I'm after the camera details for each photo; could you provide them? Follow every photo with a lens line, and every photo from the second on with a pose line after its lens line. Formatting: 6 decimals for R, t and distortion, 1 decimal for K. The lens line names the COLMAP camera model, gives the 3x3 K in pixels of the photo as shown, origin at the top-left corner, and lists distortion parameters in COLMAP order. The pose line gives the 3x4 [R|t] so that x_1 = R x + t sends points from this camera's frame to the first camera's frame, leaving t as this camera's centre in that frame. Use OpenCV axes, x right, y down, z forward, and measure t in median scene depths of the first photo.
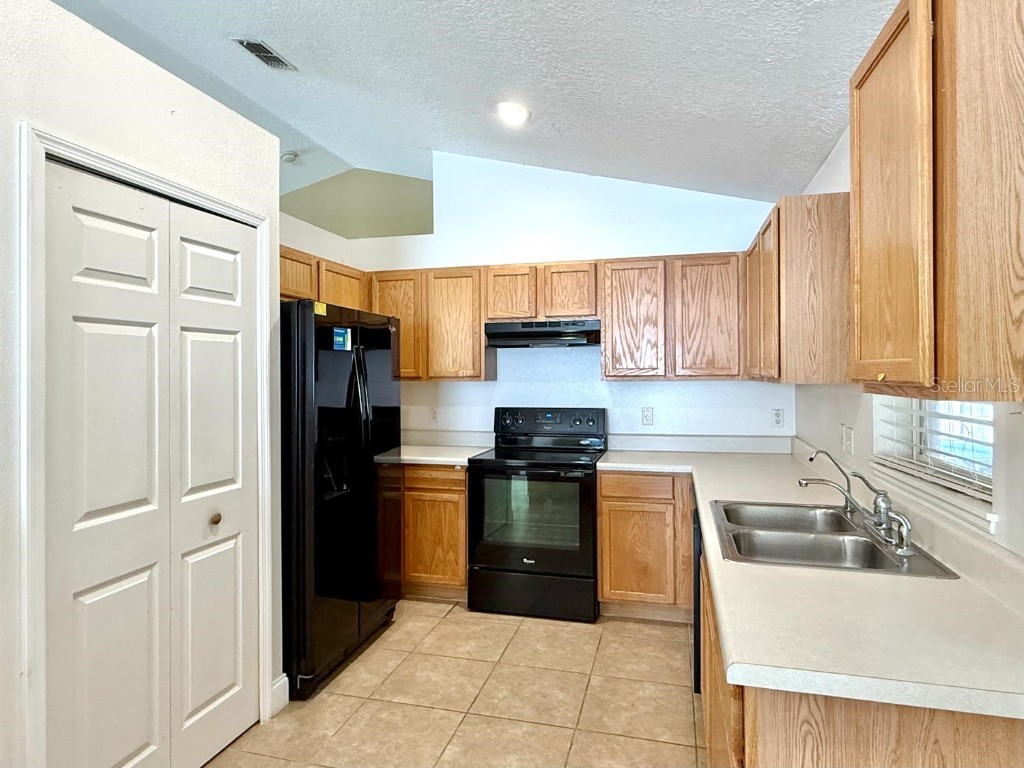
lens RADIAL K [[611.5, 0, 508.0], [0, 611.5, 372.5], [0, 0, 1]] dist [0.002323, 0.000403]
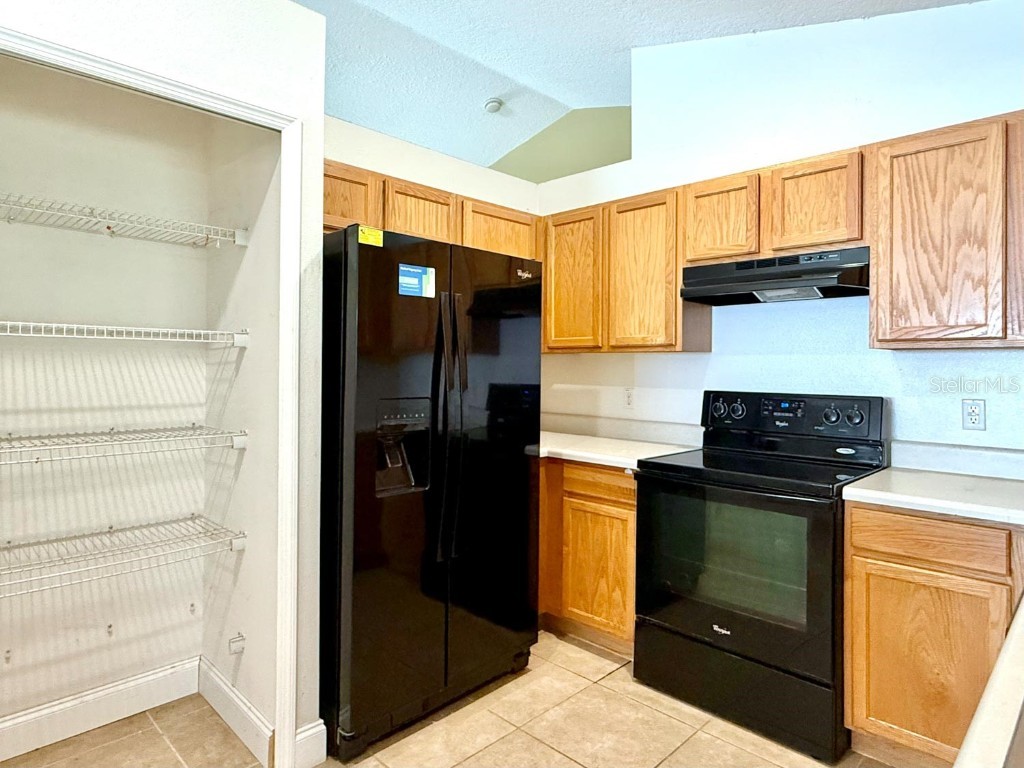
lens RADIAL K [[610.8, 0, 505.5], [0, 610.8, 362.3], [0, 0, 1]] dist [0.000434, -0.000286]
pose [[0.866573, 0.010633, -0.498937, 0.144106], [-0.013193, 0.999912, -0.001605, 0.032690], [0.498876, 0.007973, 0.866637, 0.317106]]
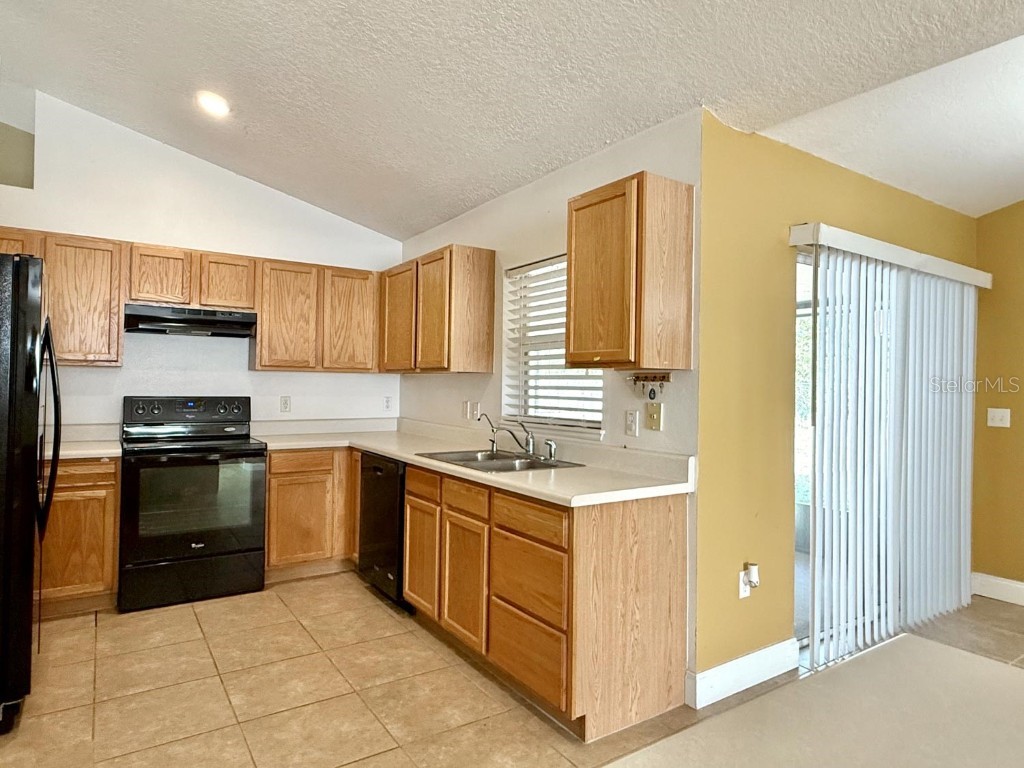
lens RADIAL K [[609.7, 0, 507.4], [0, 609.7, 377.6], [0, 0, 1]] dist [-0.002654, -0.000719]
pose [[0.661287, 0.025387, 0.749704, -0.364650], [-0.020184, 0.999667, -0.016048, 0.036032], [-0.749862, -0.004520, 0.661579, -0.041356]]
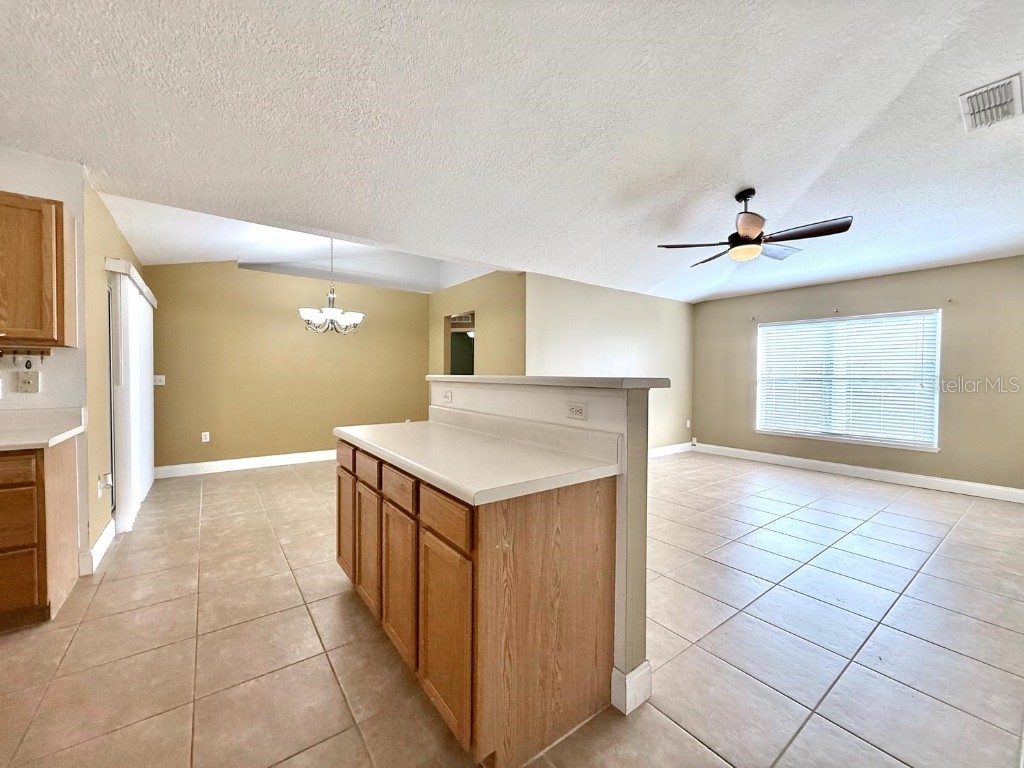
lens RADIAL K [[412.6, 0, 505.6], [0, 412.6, 383.7], [0, 0, 1]] dist [0.000270, -0.000101]
pose [[-0.778032, -0.014103, 0.628067, -0.666085], [-0.003460, 0.999829, 0.018165, 0.055147], [-0.628216, 0.011960, -0.777947, 0.331710]]
